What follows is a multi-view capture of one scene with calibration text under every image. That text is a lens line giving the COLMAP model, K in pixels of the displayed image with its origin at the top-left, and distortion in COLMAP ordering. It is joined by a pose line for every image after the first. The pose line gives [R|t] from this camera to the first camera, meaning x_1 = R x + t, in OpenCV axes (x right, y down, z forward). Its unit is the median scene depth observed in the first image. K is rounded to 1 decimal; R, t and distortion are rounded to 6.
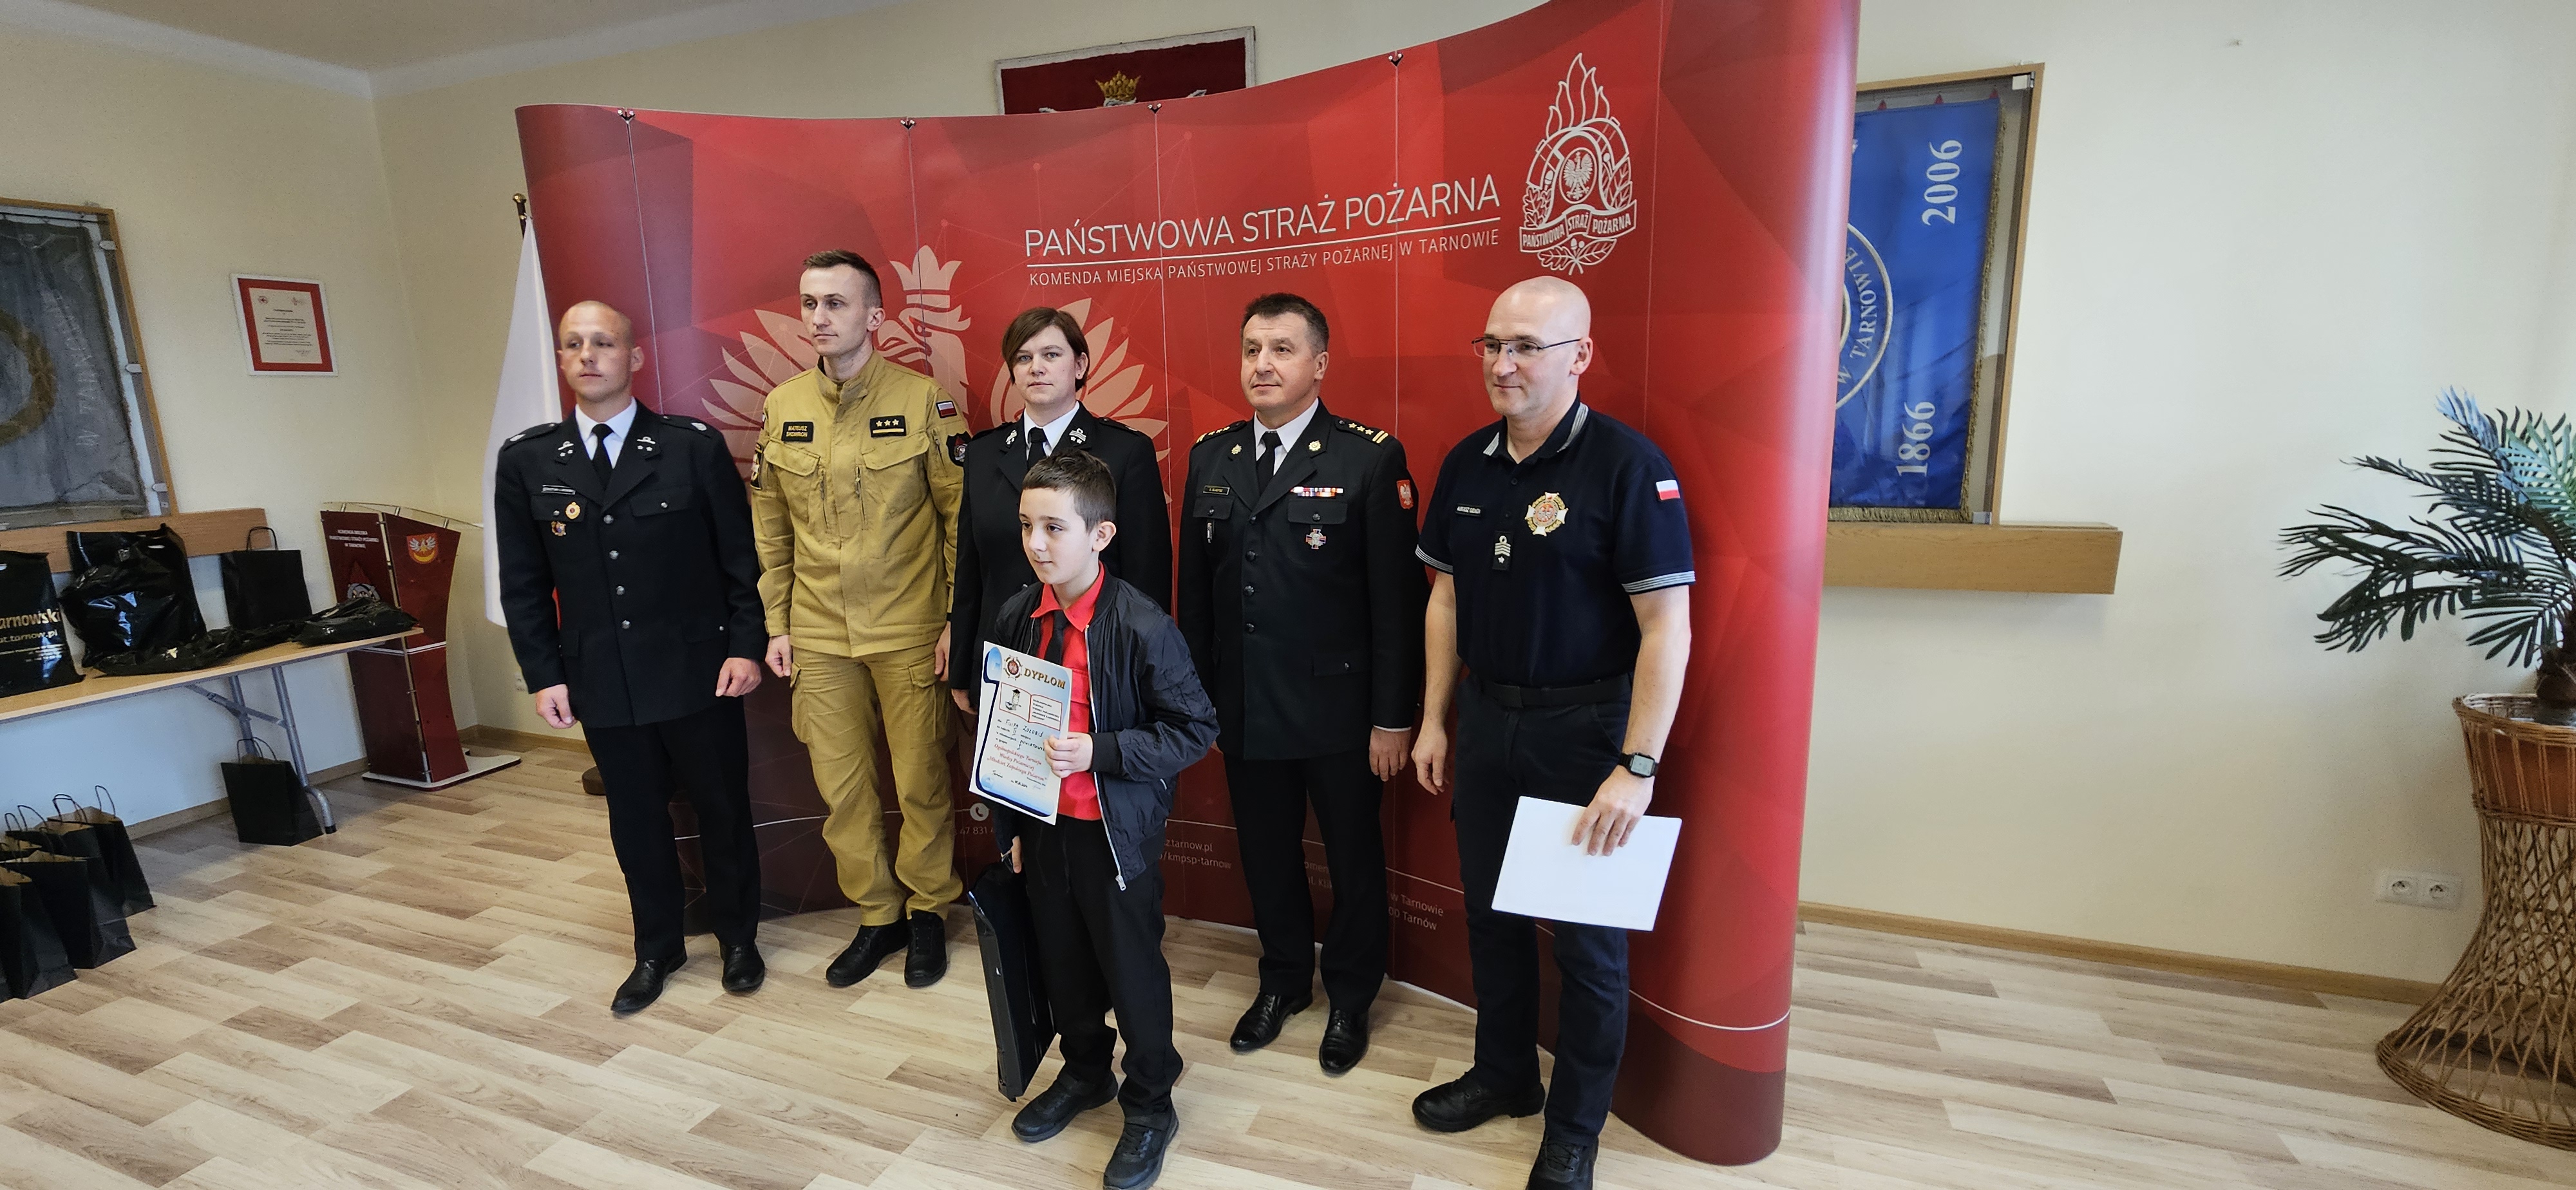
lens RADIAL K [[1058.4, 0, 1283.3], [0, 1058.4, 603.4], [0, 0, 1]] dist [-0.003578, 0.001077]
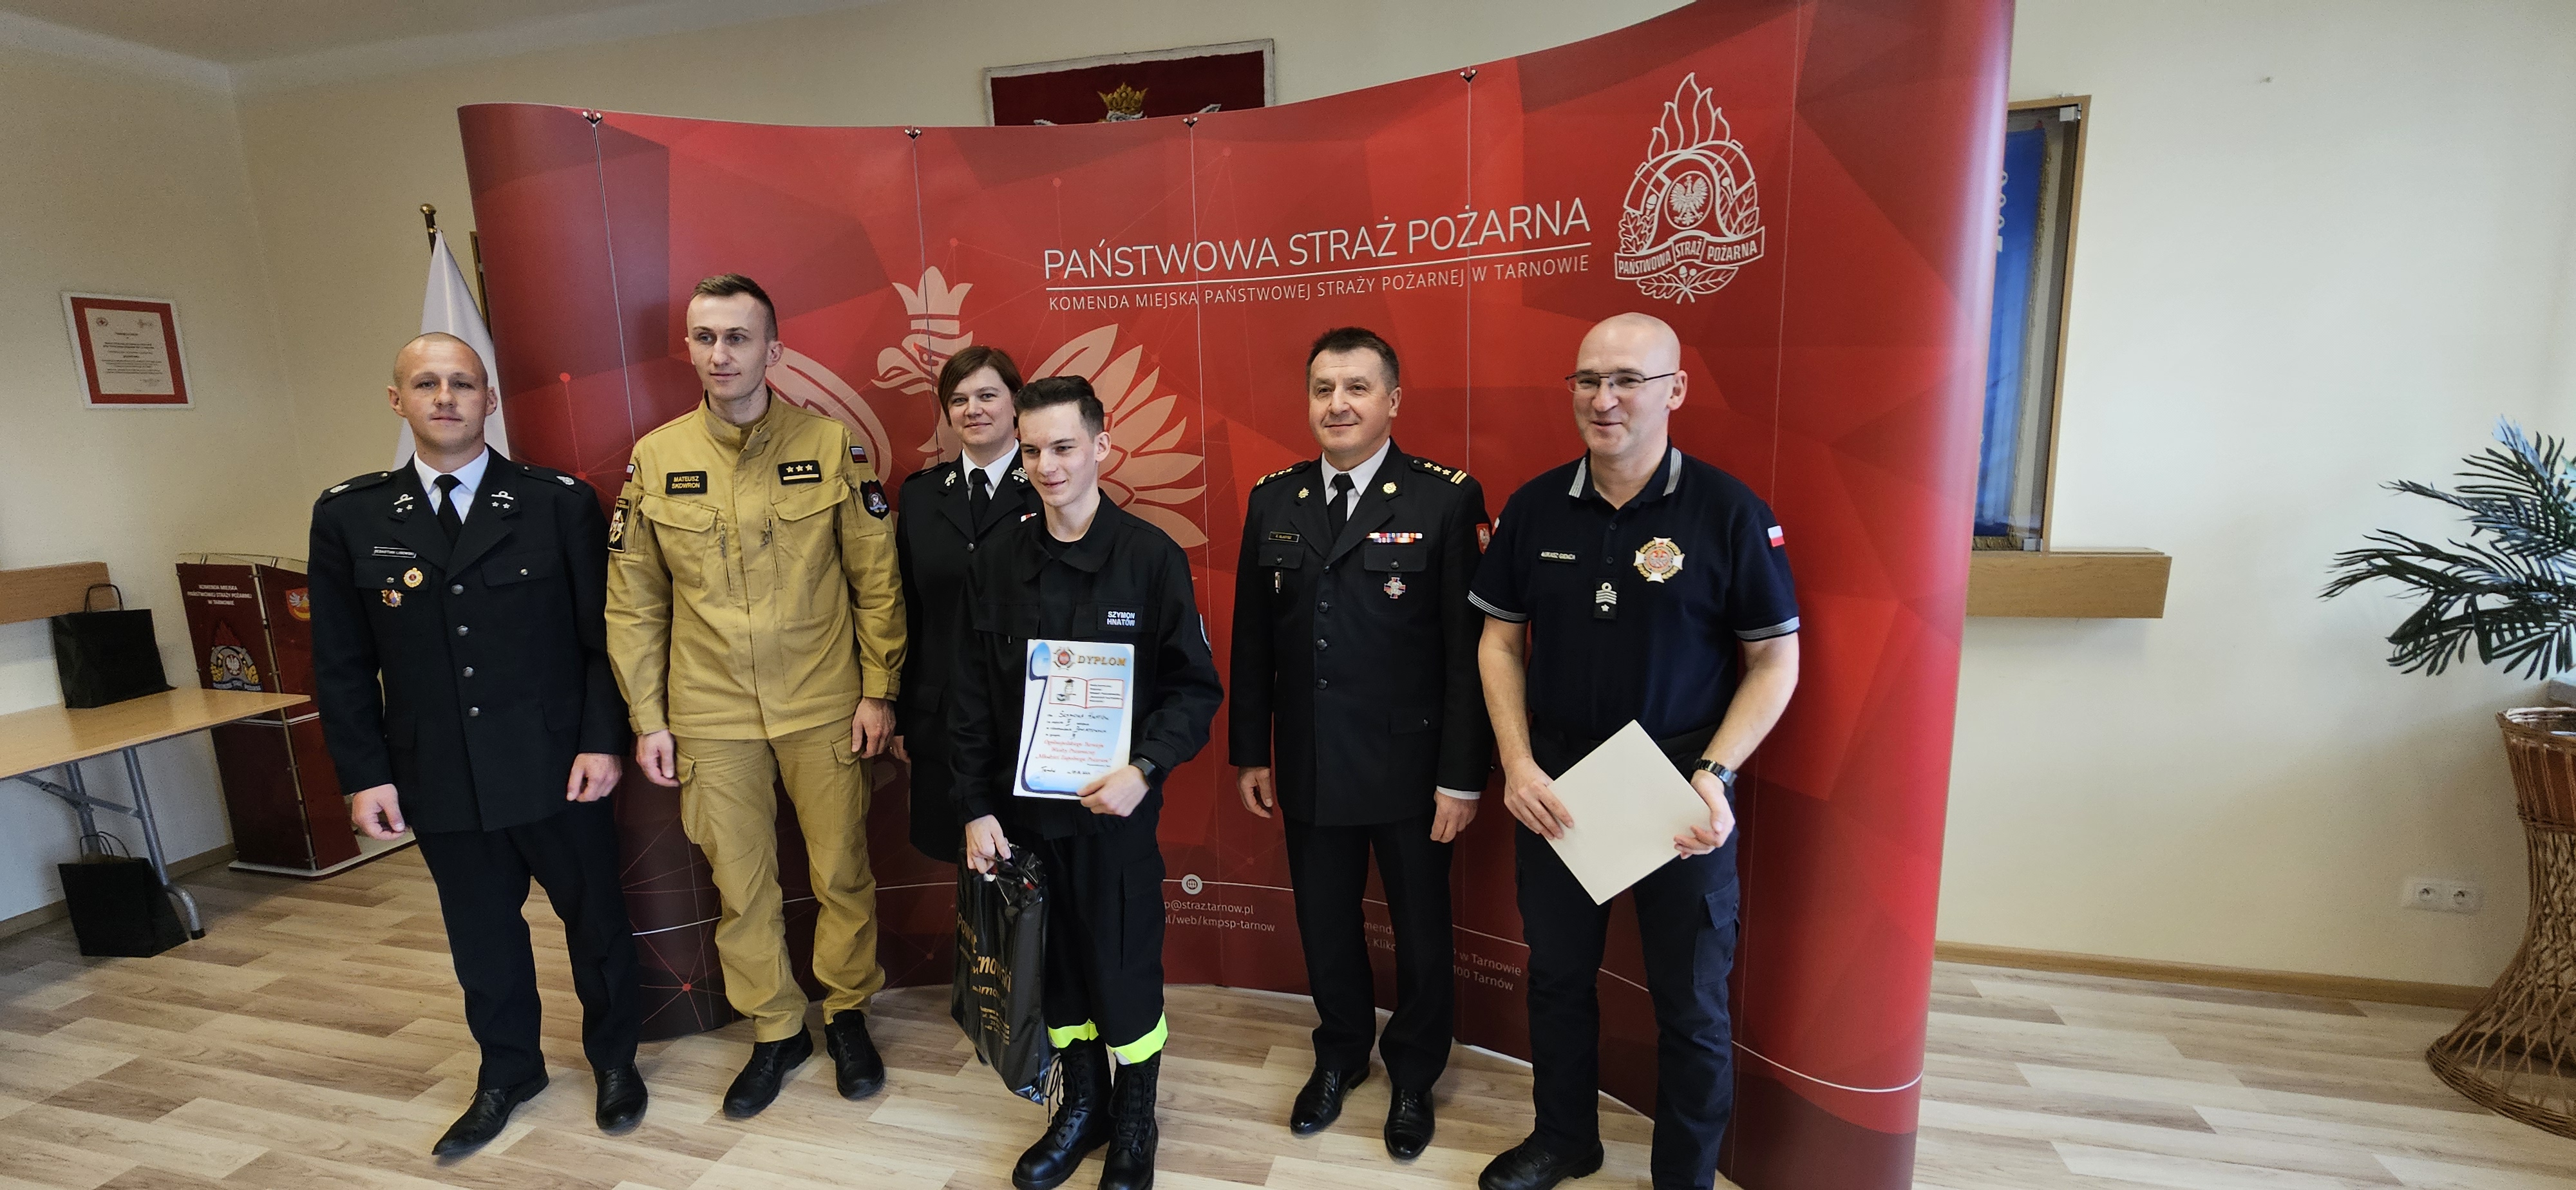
lens RADIAL K [[1058.4, 0, 1283.3], [0, 1058.4, 603.4], [0, 0, 1]] dist [-0.003578, 0.001077]
pose [[0.994754, -0.024333, 0.099360, -0.145223], [0.025988, 0.999544, -0.015397, -0.028034], [-0.098940, 0.017898, 0.994932, 0.073262]]
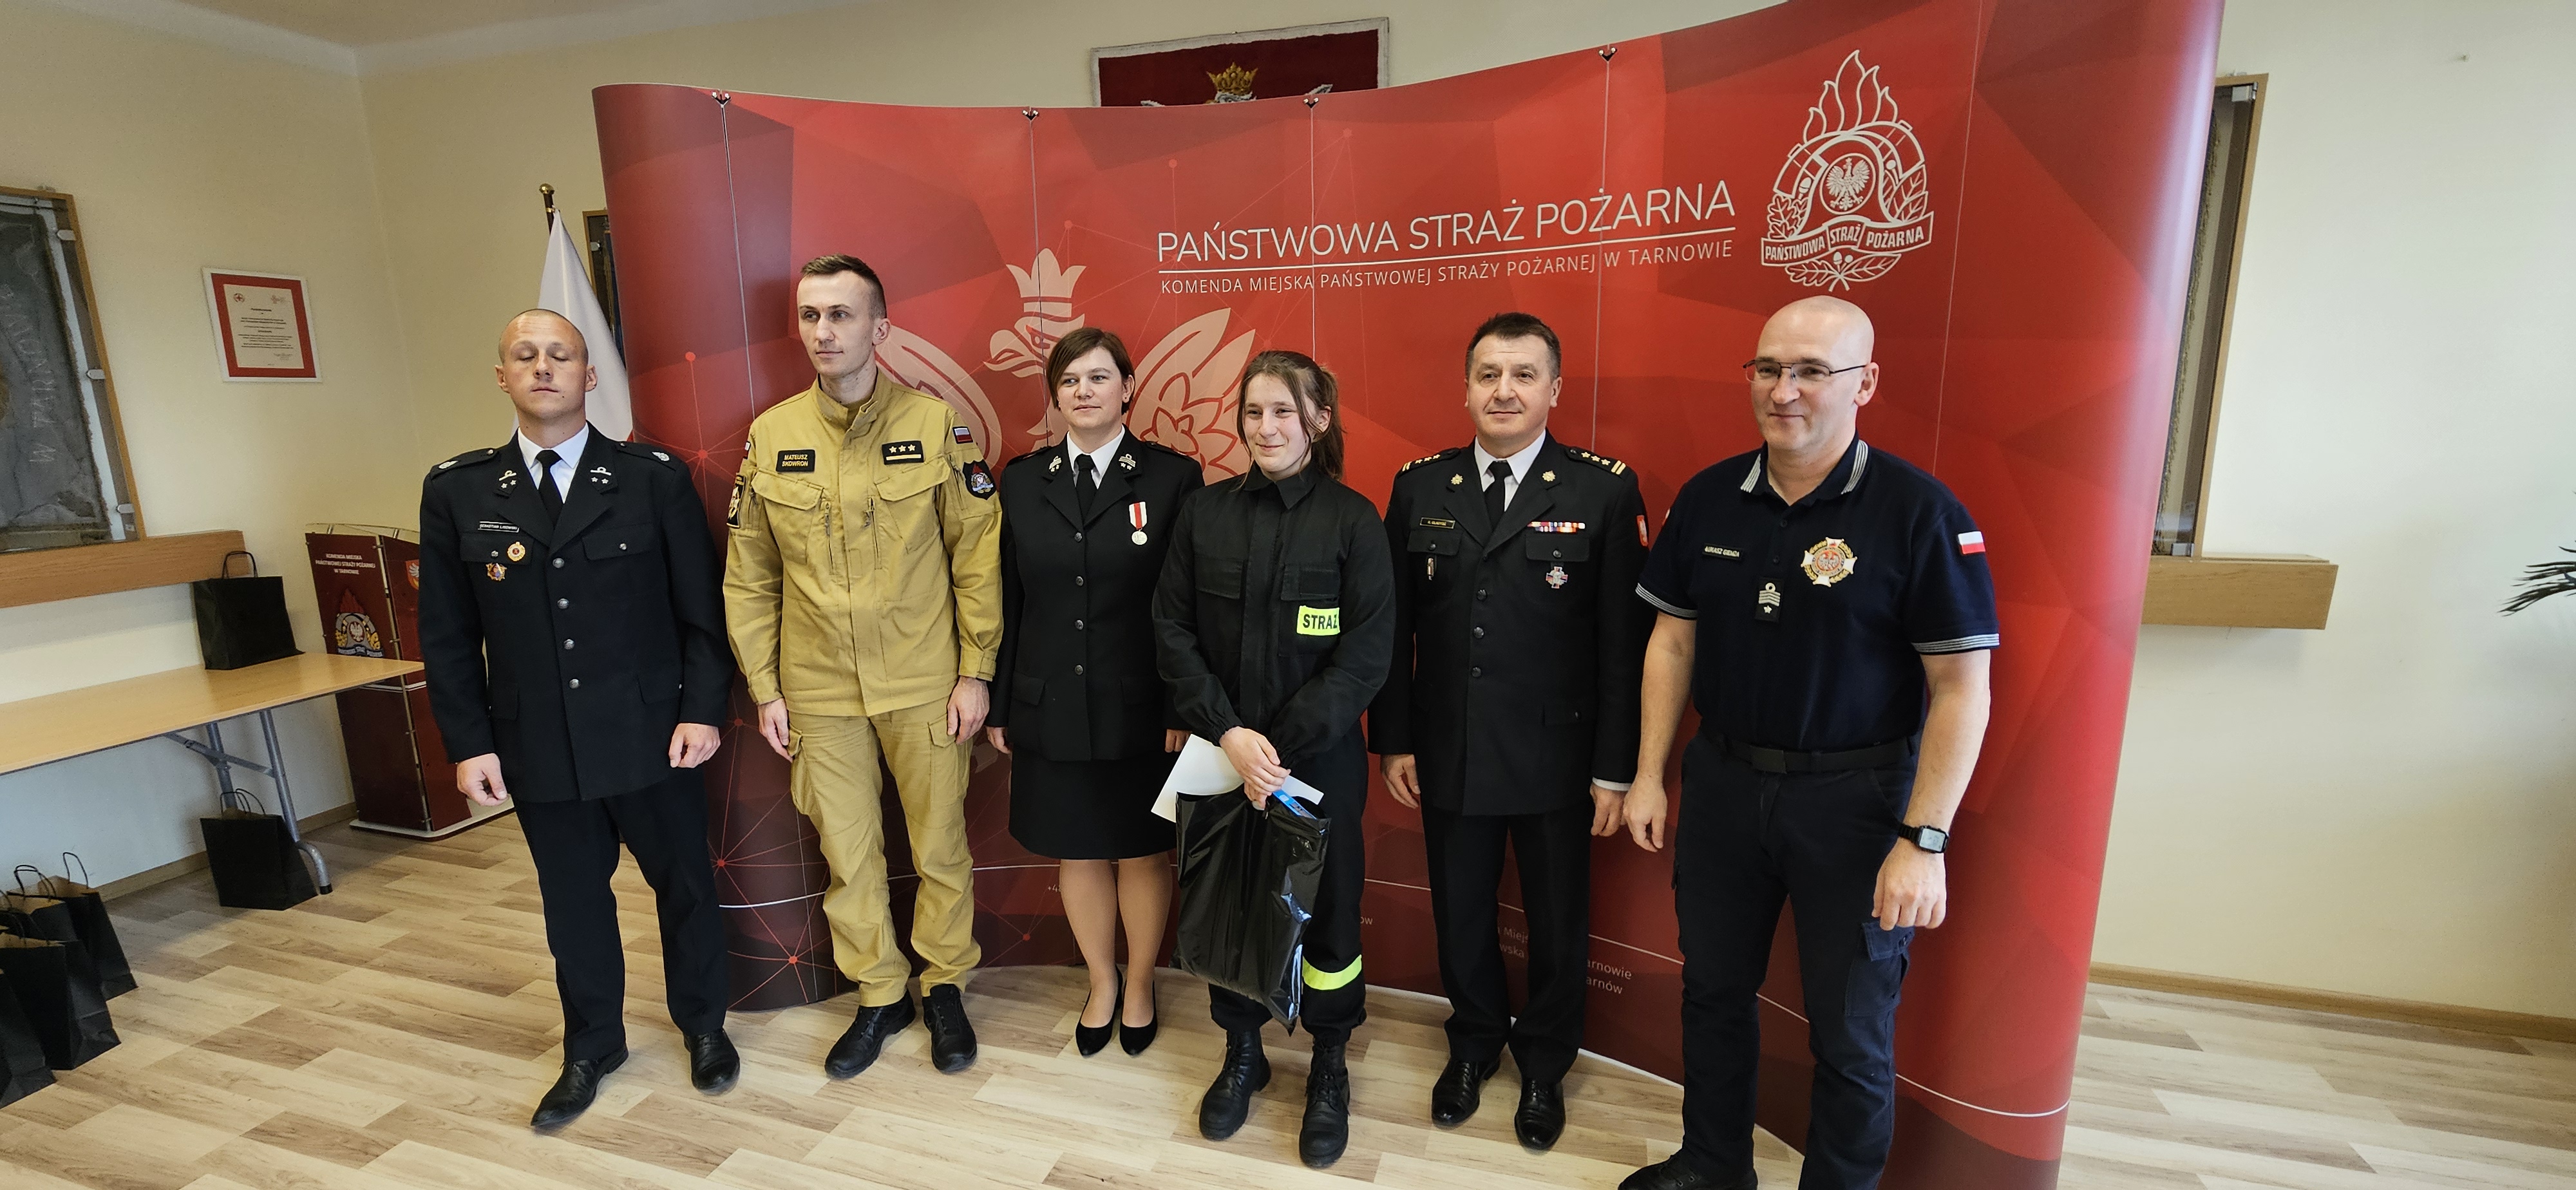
lens RADIAL K [[1061.7, 0, 1282.5], [0, 1061.7, 603.9], [0, 0, 1]] dist [-0.002992, 0.000003]
pose [[0.998614, -0.004579, 0.052440, -0.199302], [0.004706, 0.999986, -0.002302, -0.032495], [-0.052429, 0.002546, 0.998621, 0.086646]]
